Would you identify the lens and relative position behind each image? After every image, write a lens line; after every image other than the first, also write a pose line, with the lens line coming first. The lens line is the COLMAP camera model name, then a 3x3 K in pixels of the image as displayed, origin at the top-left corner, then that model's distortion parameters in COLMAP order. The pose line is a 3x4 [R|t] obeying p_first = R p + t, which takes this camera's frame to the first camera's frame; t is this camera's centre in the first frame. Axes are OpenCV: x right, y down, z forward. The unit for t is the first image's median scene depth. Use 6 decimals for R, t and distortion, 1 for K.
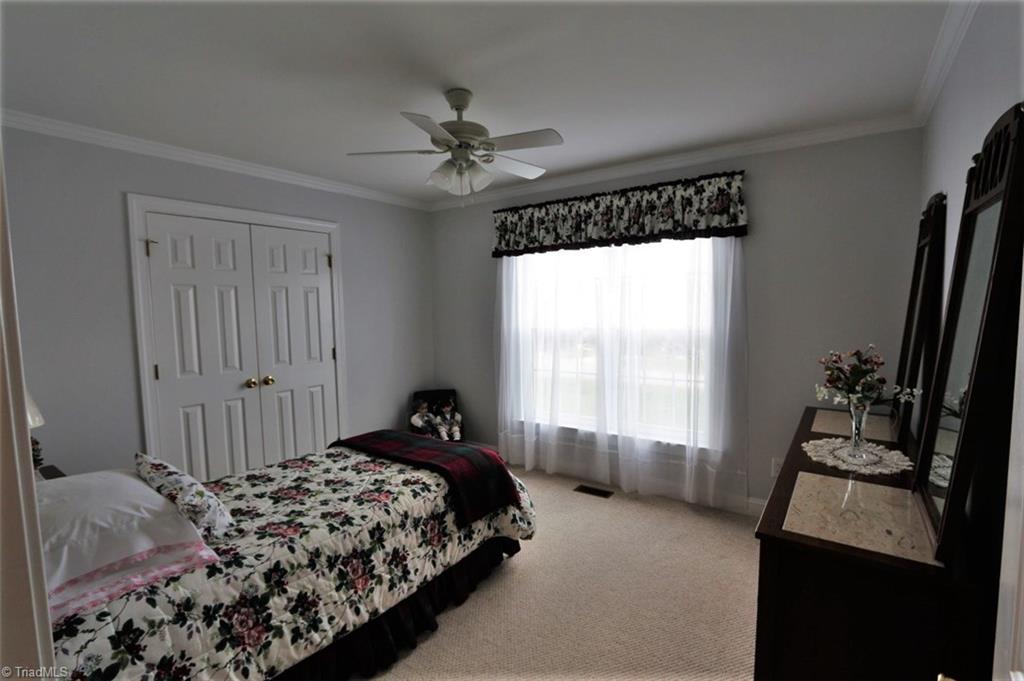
lens RADIAL K [[471.5, 0, 515.7], [0, 471.5, 342.4], [0, 0, 1]] dist [-0.019170, 0.002718]
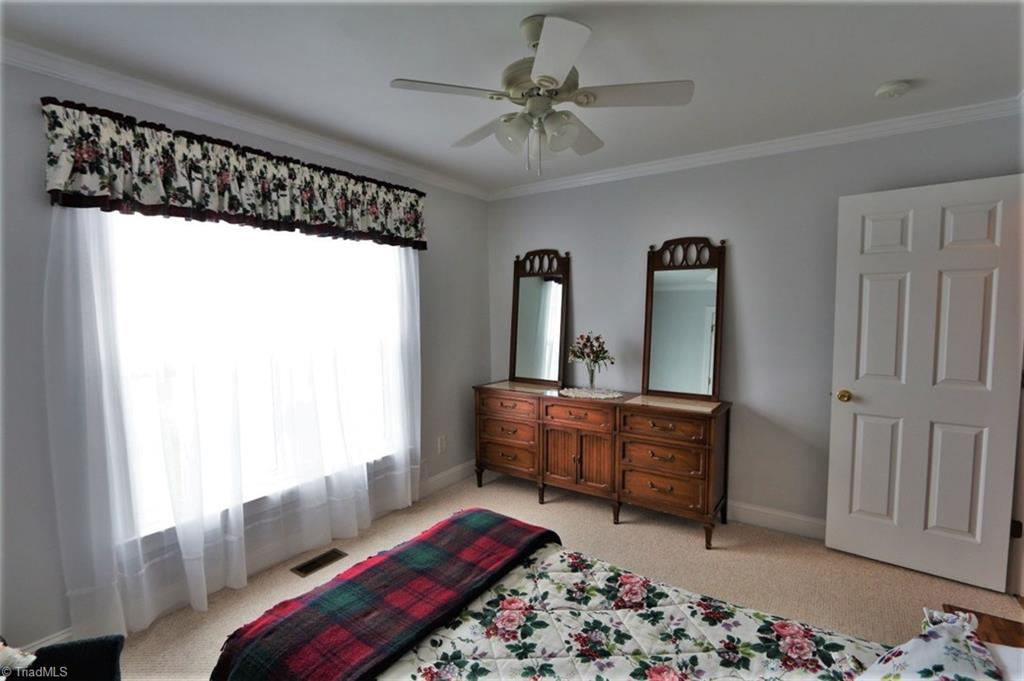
lens RADIAL K [[471.5, 0, 516.8], [0, 471.5, 340.8], [0, 0, 1]] dist [-0.019170, 0.002718]
pose [[0.000556, -0.052007, 0.998647, -0.575324], [0.089777, 0.994617, 0.051747, -0.042923], [-0.995962, 0.089626, 0.005222, 0.687311]]
